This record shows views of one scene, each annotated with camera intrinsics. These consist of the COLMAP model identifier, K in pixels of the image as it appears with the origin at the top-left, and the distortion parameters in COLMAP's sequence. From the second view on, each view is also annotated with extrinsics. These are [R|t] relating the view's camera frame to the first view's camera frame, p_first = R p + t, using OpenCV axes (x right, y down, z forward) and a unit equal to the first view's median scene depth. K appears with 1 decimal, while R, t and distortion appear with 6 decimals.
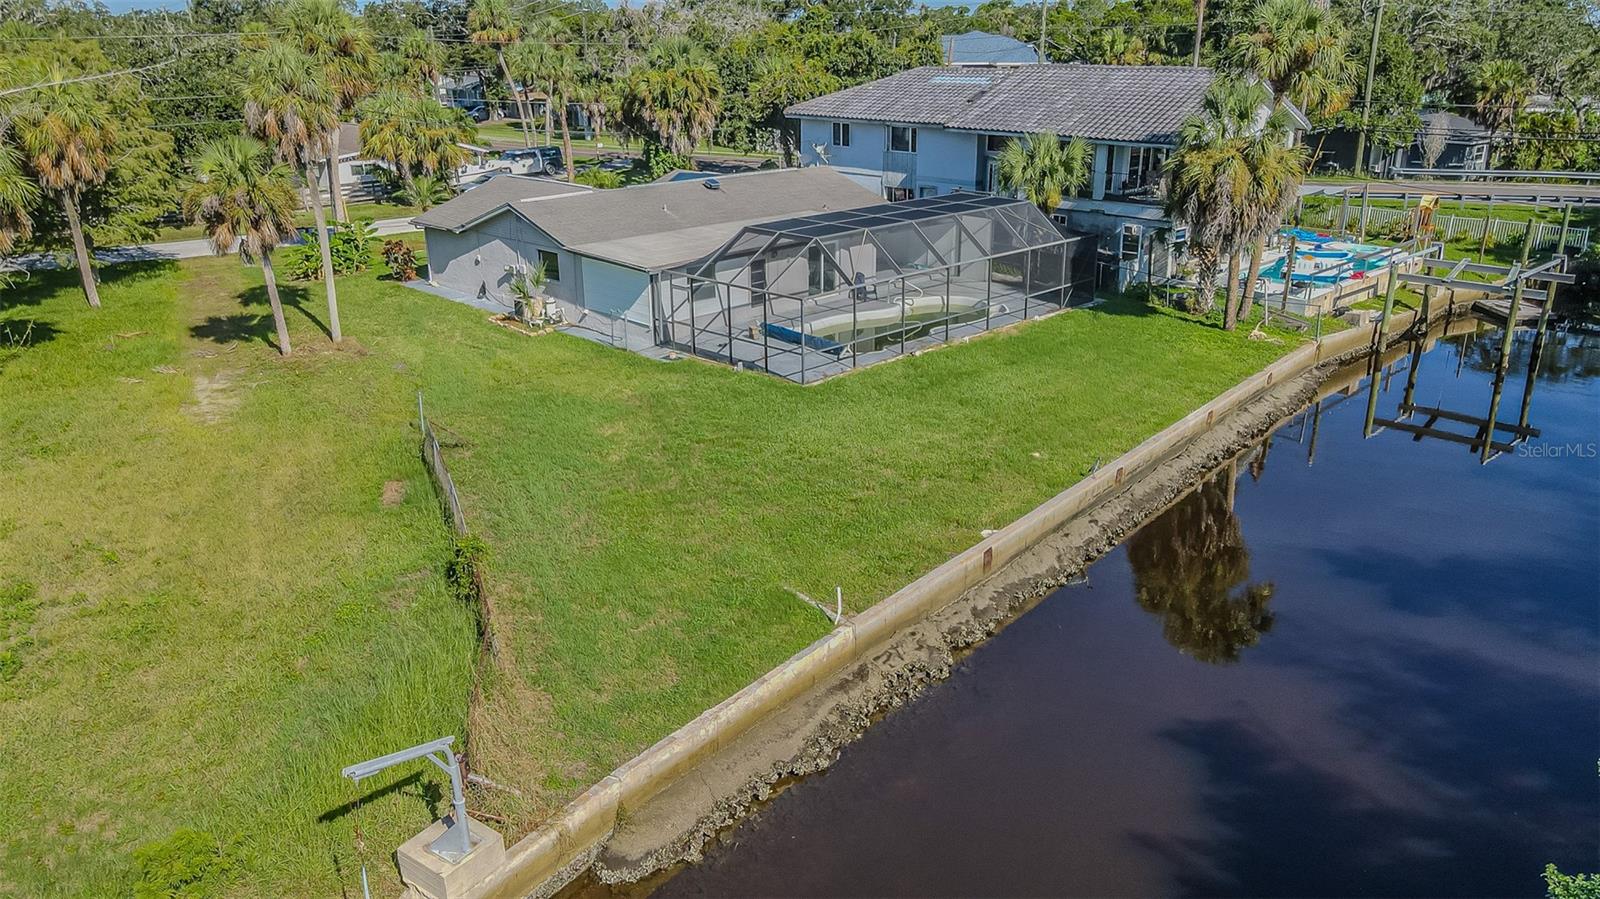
lens RADIAL K [[1186.4, 0, 810.2], [0, 1186.4, 458.6], [0, 0, 1]] dist [-0.003798, 0.031879]
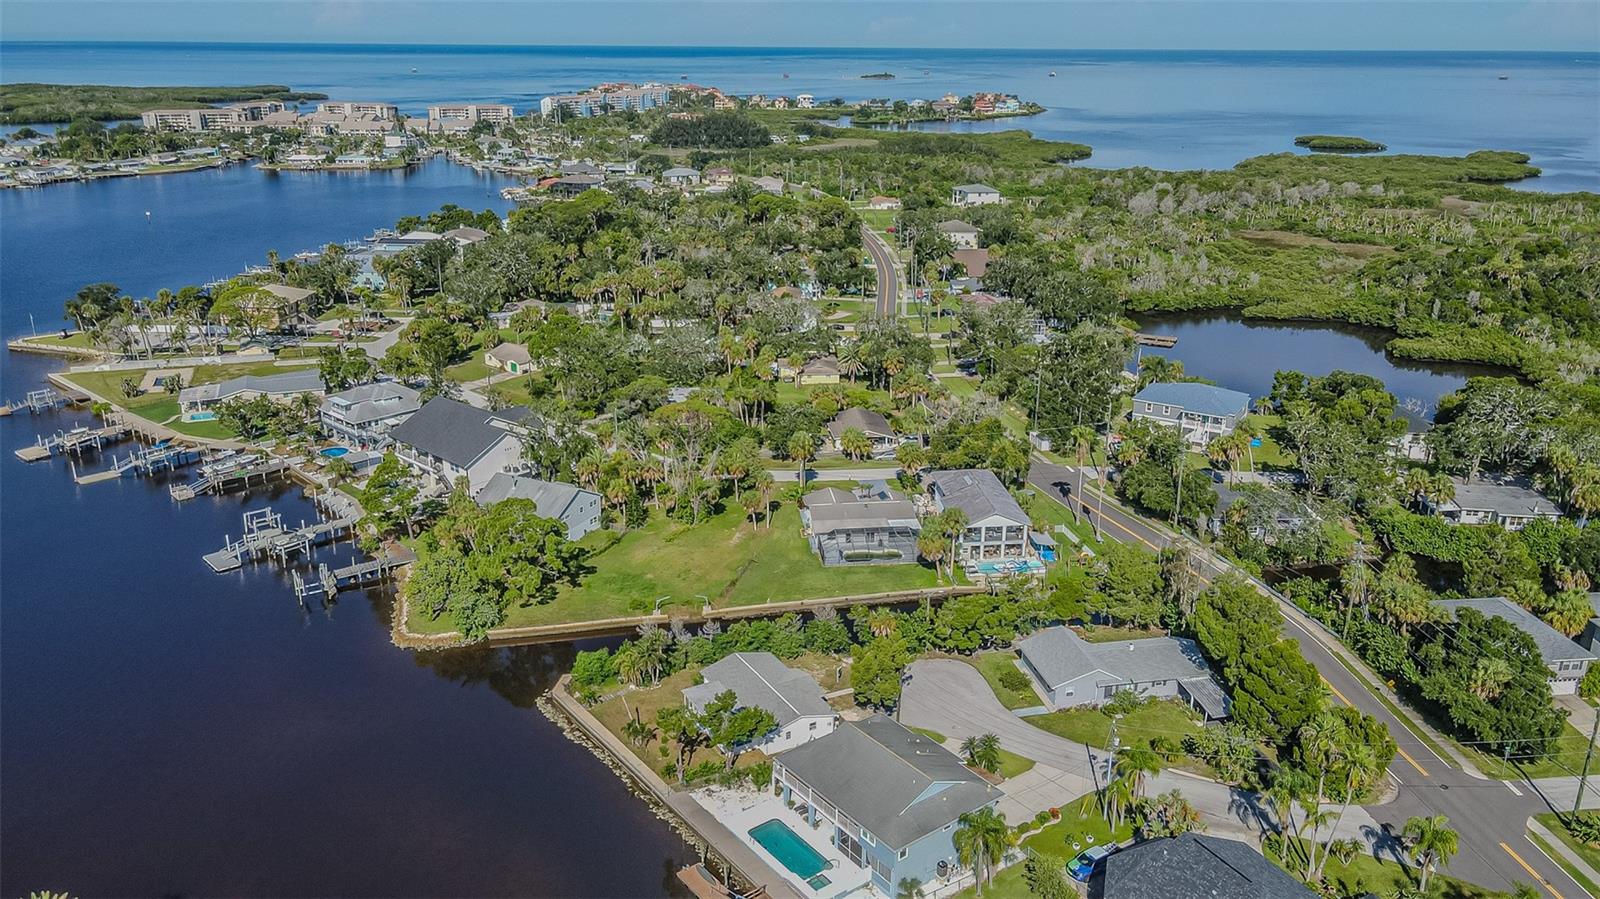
lens RADIAL K [[1186.4, 0, 808.7], [0, 1186.4, 449.6], [0, 0, 1]] dist [-0.003798, 0.031879]
pose [[0.787897, 0.208844, -0.579312, 2.278563], [-0.219875, 0.974134, 0.052136, -0.654986], [0.575216, 0.086298, 0.813437, -2.629403]]
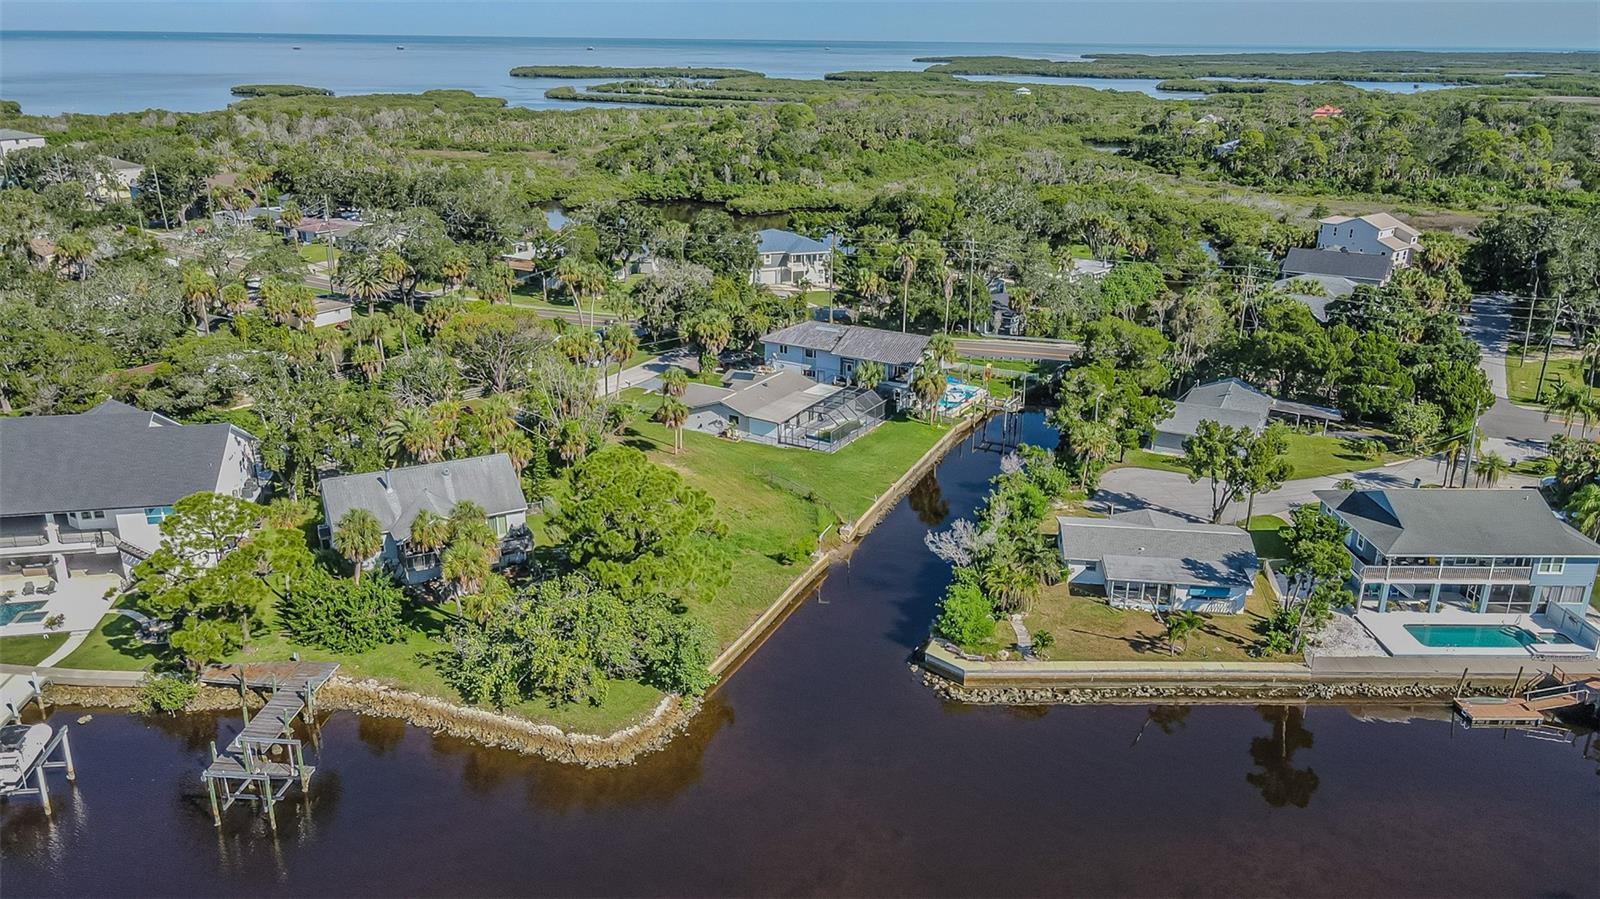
lens RADIAL K [[1186.4, 0, 811.9], [0, 1186.4, 439.2], [0, 0, 1]] dist [-0.003798, 0.031879]
pose [[0.963598, -0.073509, 0.257051, -0.865388], [0.078411, 0.996882, -0.008857, -0.064294], [-0.255598, 0.028691, 0.966357, -2.228689]]
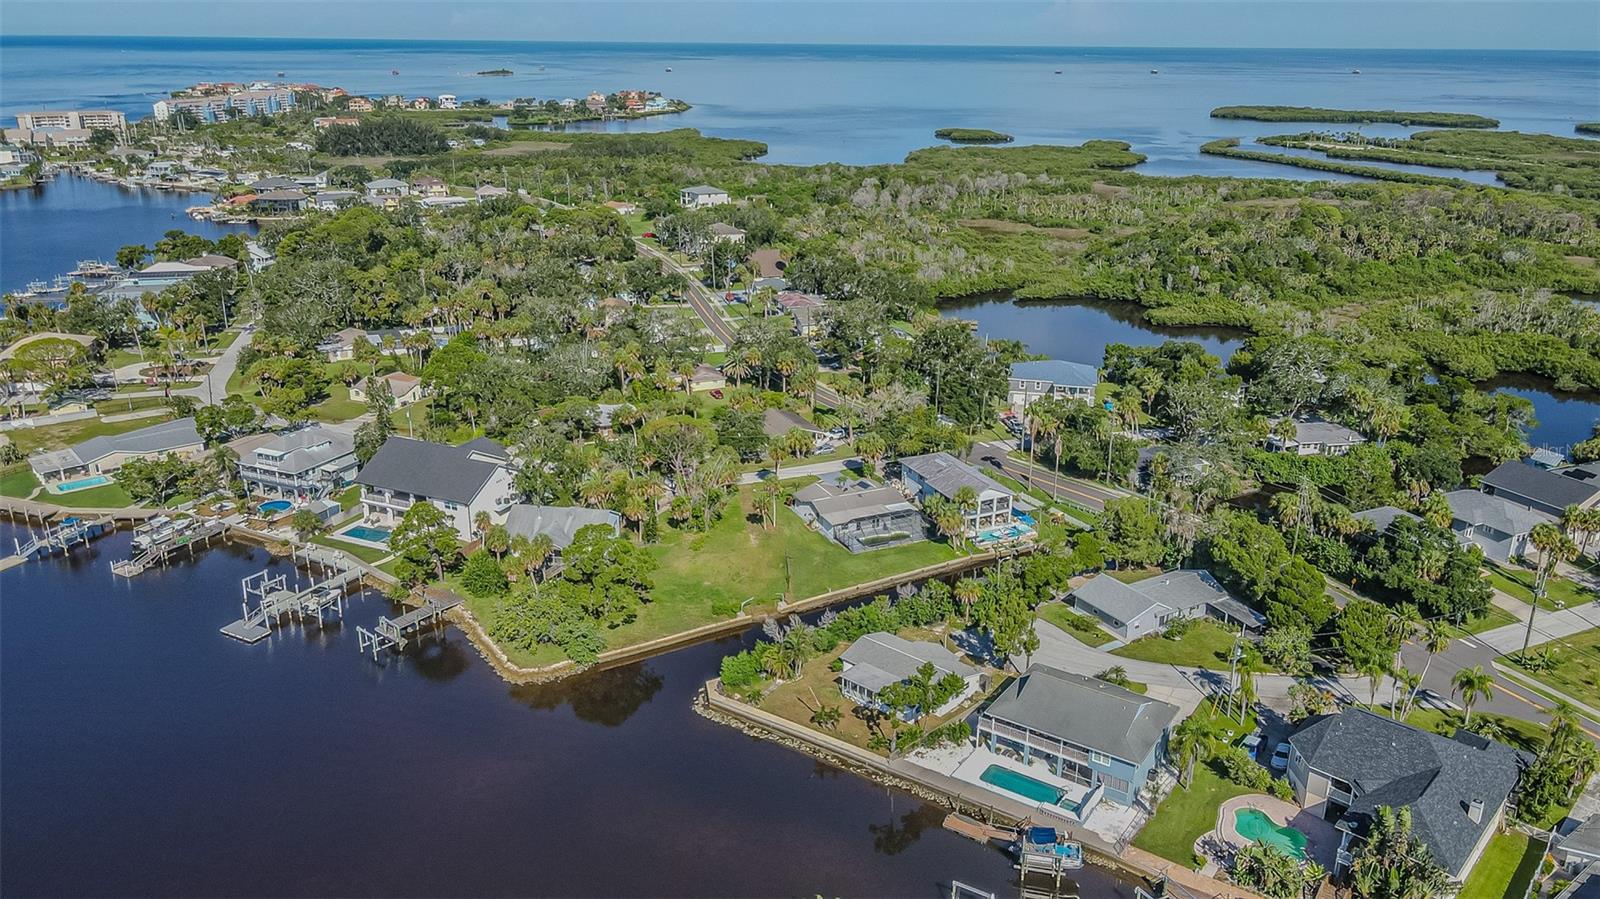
lens RADIAL K [[1186.4, 0, 811.0], [0, 1186.4, 443.6], [0, 0, 1]] dist [-0.003798, 0.031879]
pose [[0.943160, 0.119350, -0.310170, 1.209725], [-0.125895, 0.992043, -0.001094, -0.445476], [0.307571, 0.040081, 0.950681, -3.585729]]
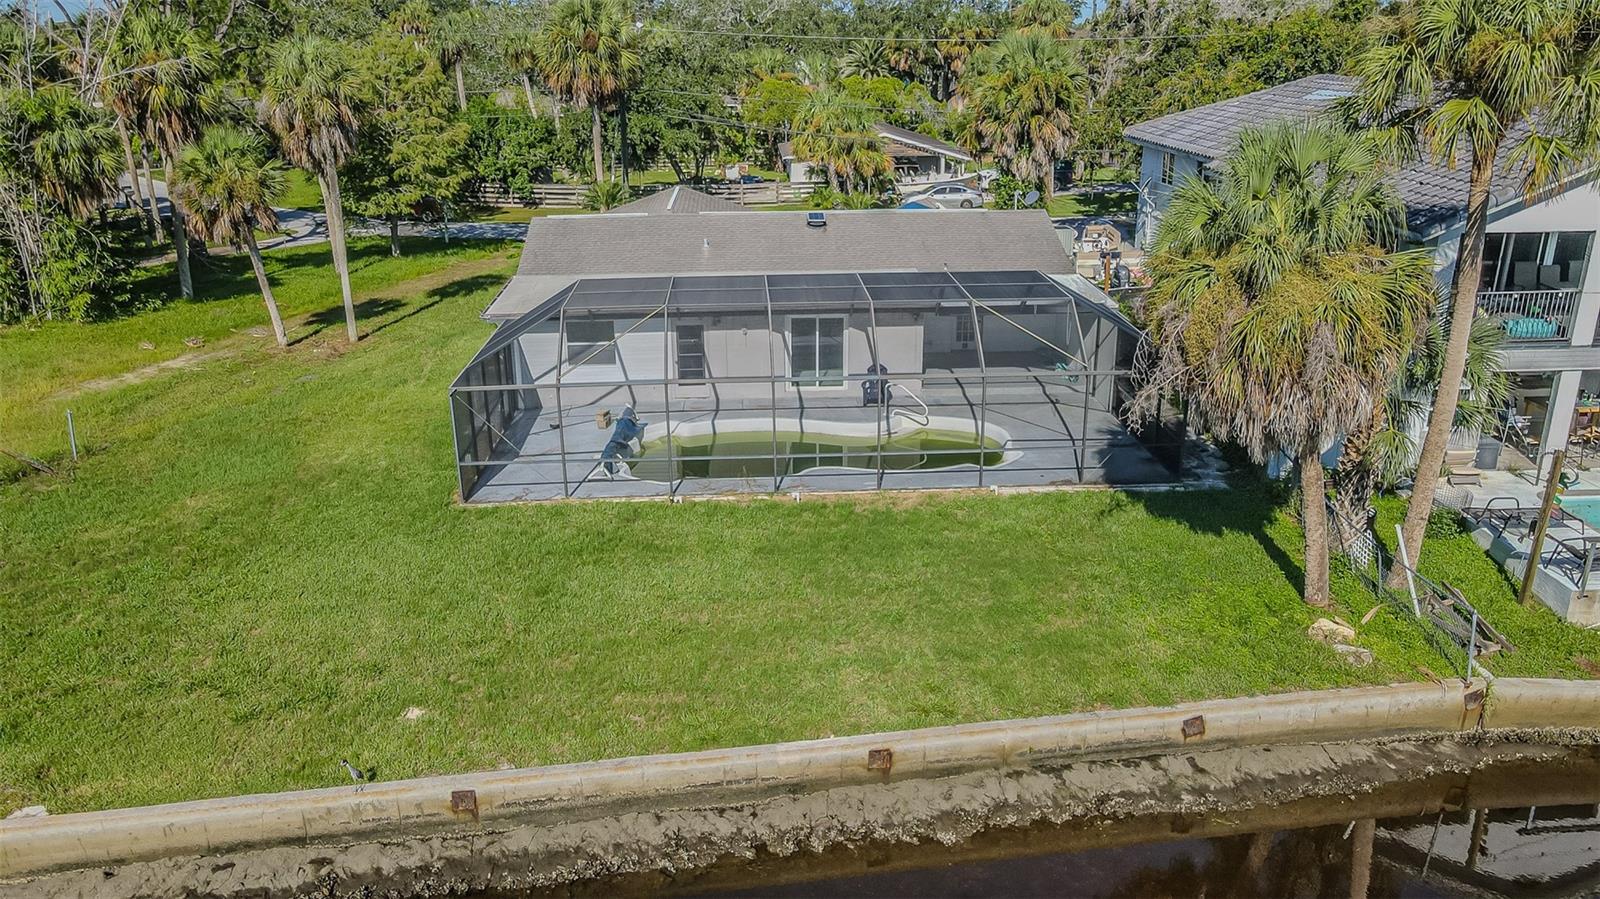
lens RADIAL K [[1186.4, 0, 800.0], [0, 1186.4, 450.2], [0, 0, 1]] dist [-0.003798, 0.031879]
pose [[0.744023, 0.219017, -0.631237, 0.496992], [-0.222768, 0.972007, 0.074682, -0.160607], [0.629924, 0.085055, 0.771986, 0.463764]]
